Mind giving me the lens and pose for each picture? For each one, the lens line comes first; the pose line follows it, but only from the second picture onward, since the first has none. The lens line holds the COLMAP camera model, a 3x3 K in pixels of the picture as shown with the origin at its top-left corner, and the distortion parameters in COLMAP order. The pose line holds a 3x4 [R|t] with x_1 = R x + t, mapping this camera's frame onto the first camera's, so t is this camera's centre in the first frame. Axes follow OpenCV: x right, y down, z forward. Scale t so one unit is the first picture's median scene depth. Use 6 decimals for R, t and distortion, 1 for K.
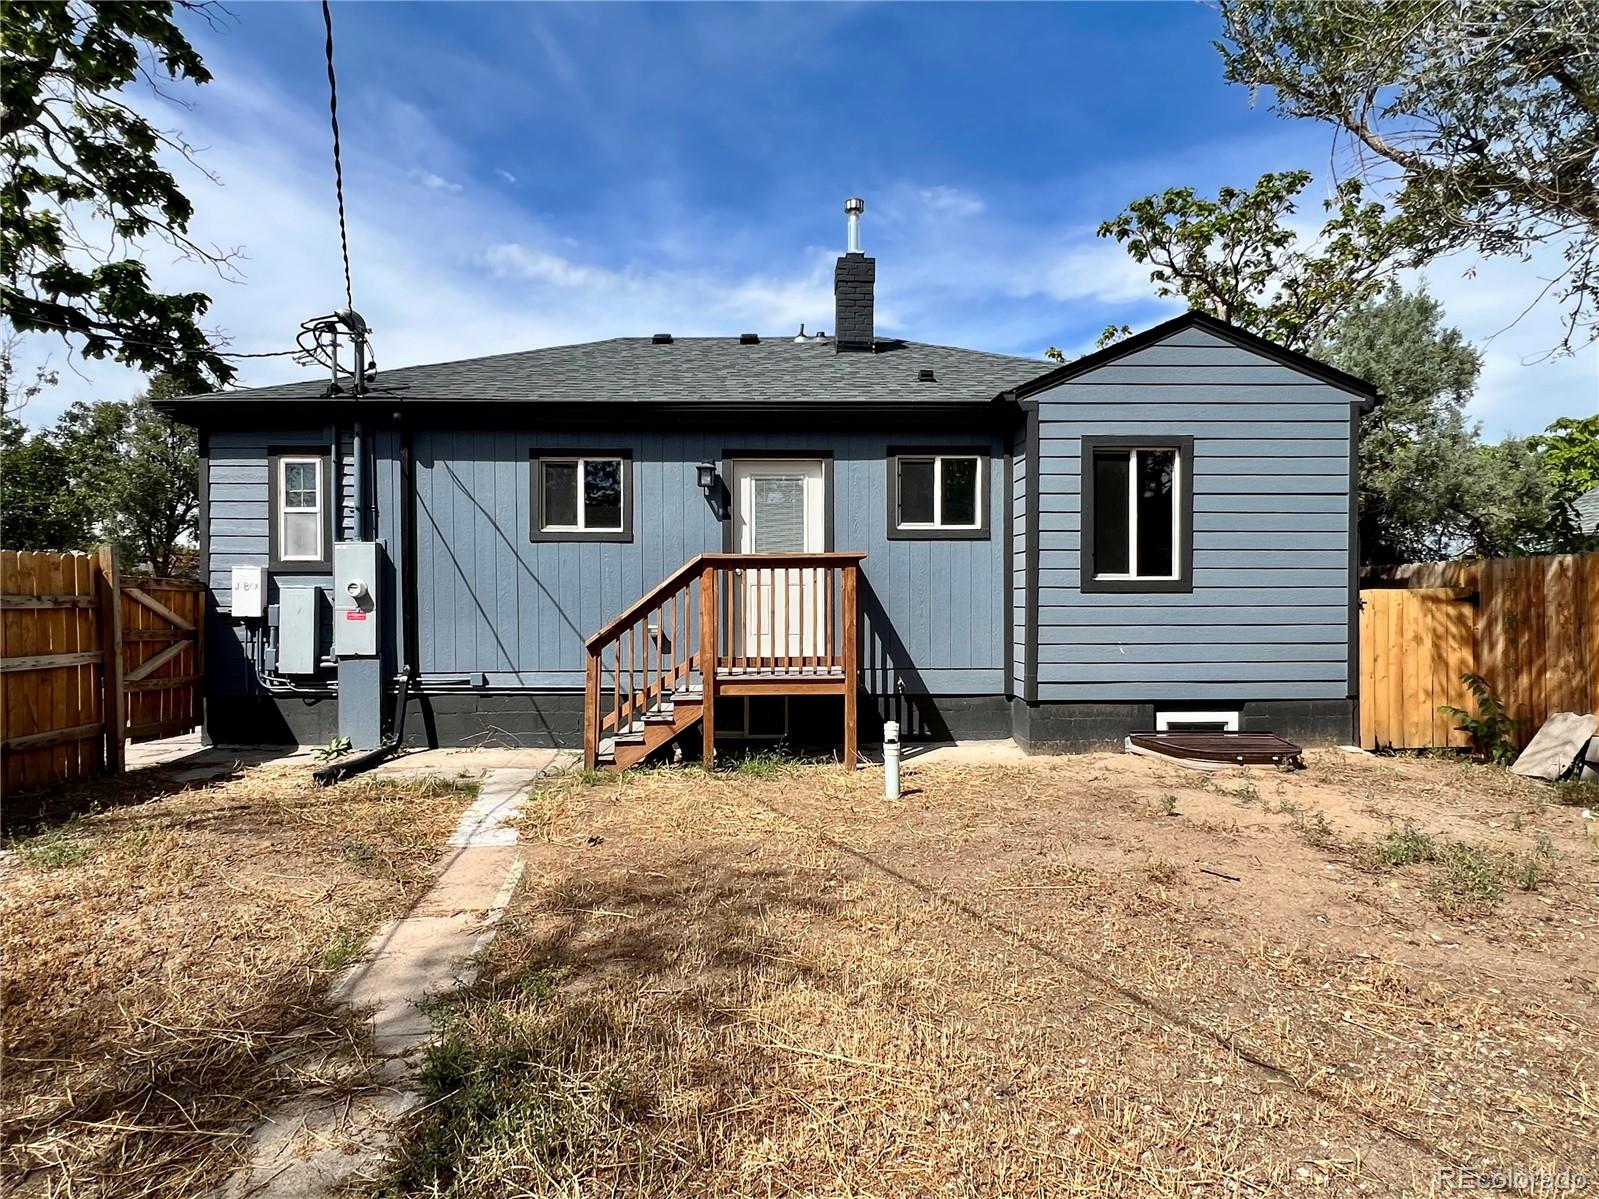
lens RADIAL K [[913.8, 0, 799.5], [0, 913.8, 599.5], [0, 0, 1]] dist [-0.001680, -0.000446]
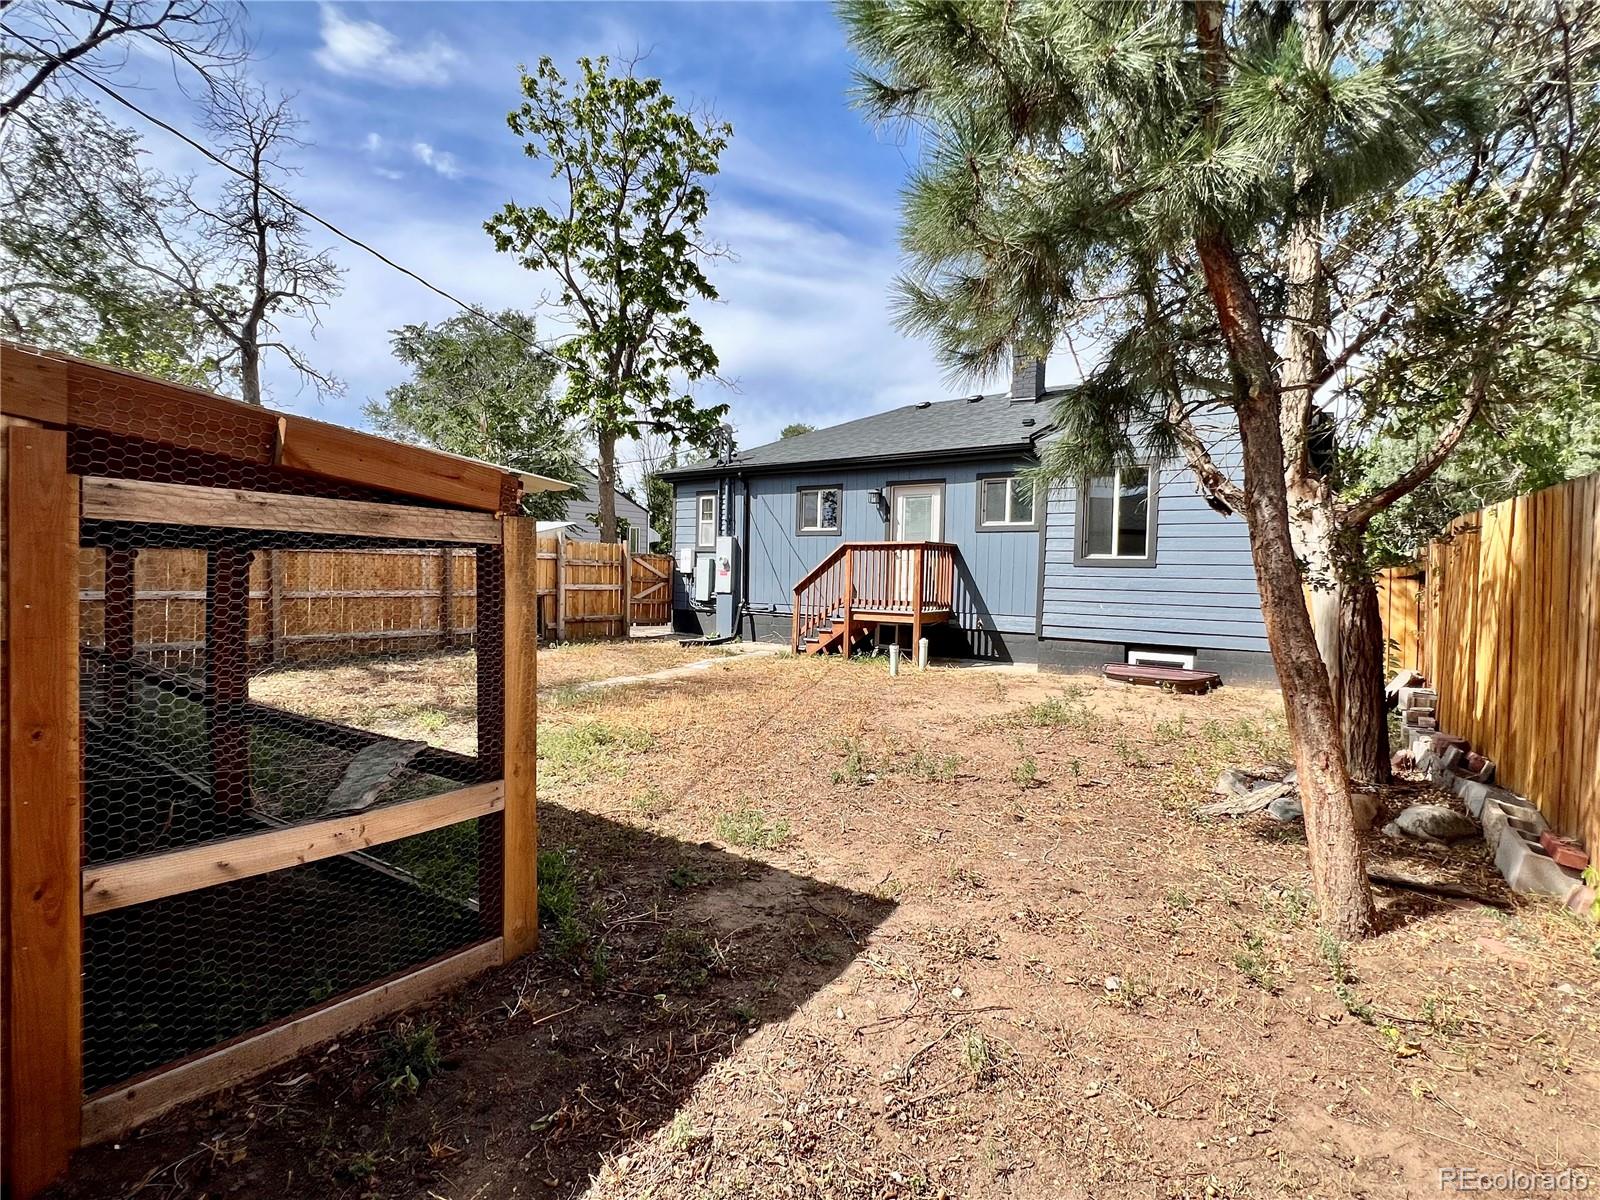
lens RADIAL K [[756.4, 0, 800.0], [0, 756.4, 600.0], [0, 0, 1]] dist [-0.000055, -0.000012]
pose [[0.798907, 0.041425, -0.600026, 0.663219], [-0.024792, 0.999046, 0.035963, 0.012882], [0.600943, -0.013855, 0.799172, -0.247296]]
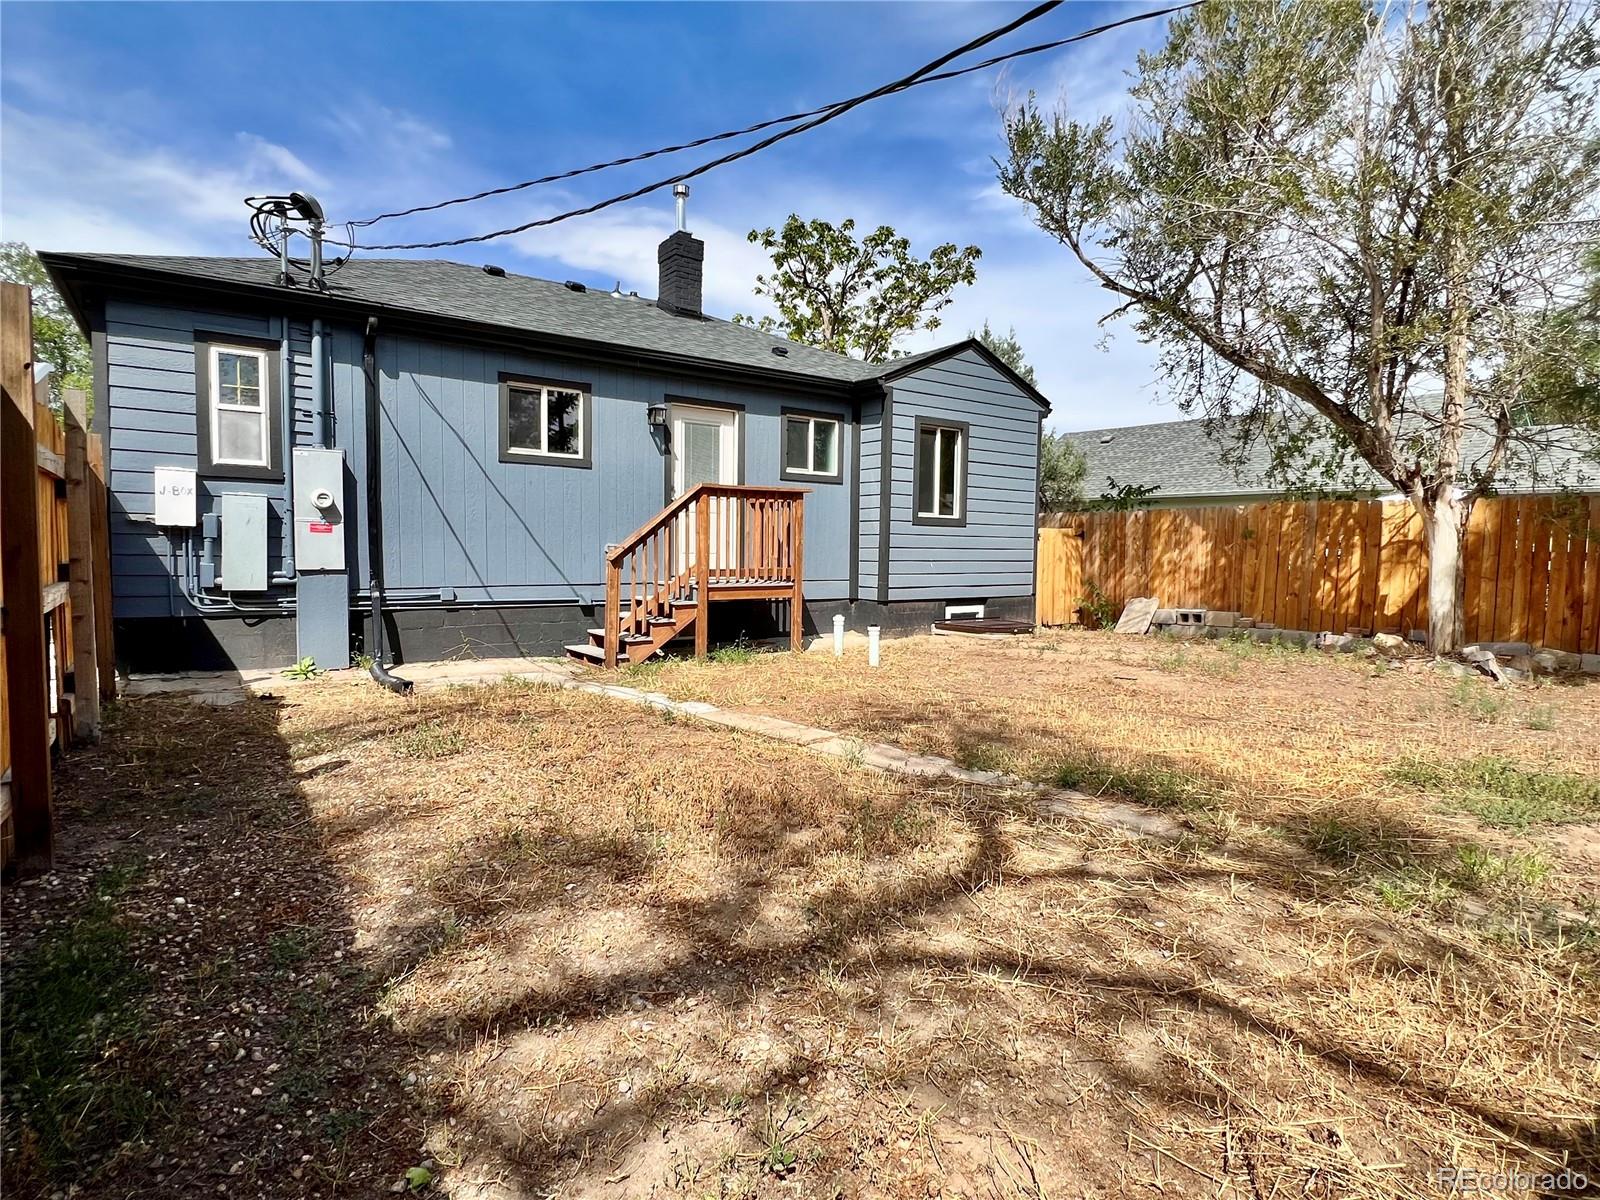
lens RADIAL K [[847.8, 0, 800.0], [0, 847.8, 600.0], [0, 0, 1]] dist [0.000253, -0.000086]
pose [[0.823415, -0.021774, 0.567021, -0.571063], [-0.016737, 0.997897, 0.062624, 0.028331], [-0.567192, -0.061056, 0.821319, -0.003366]]
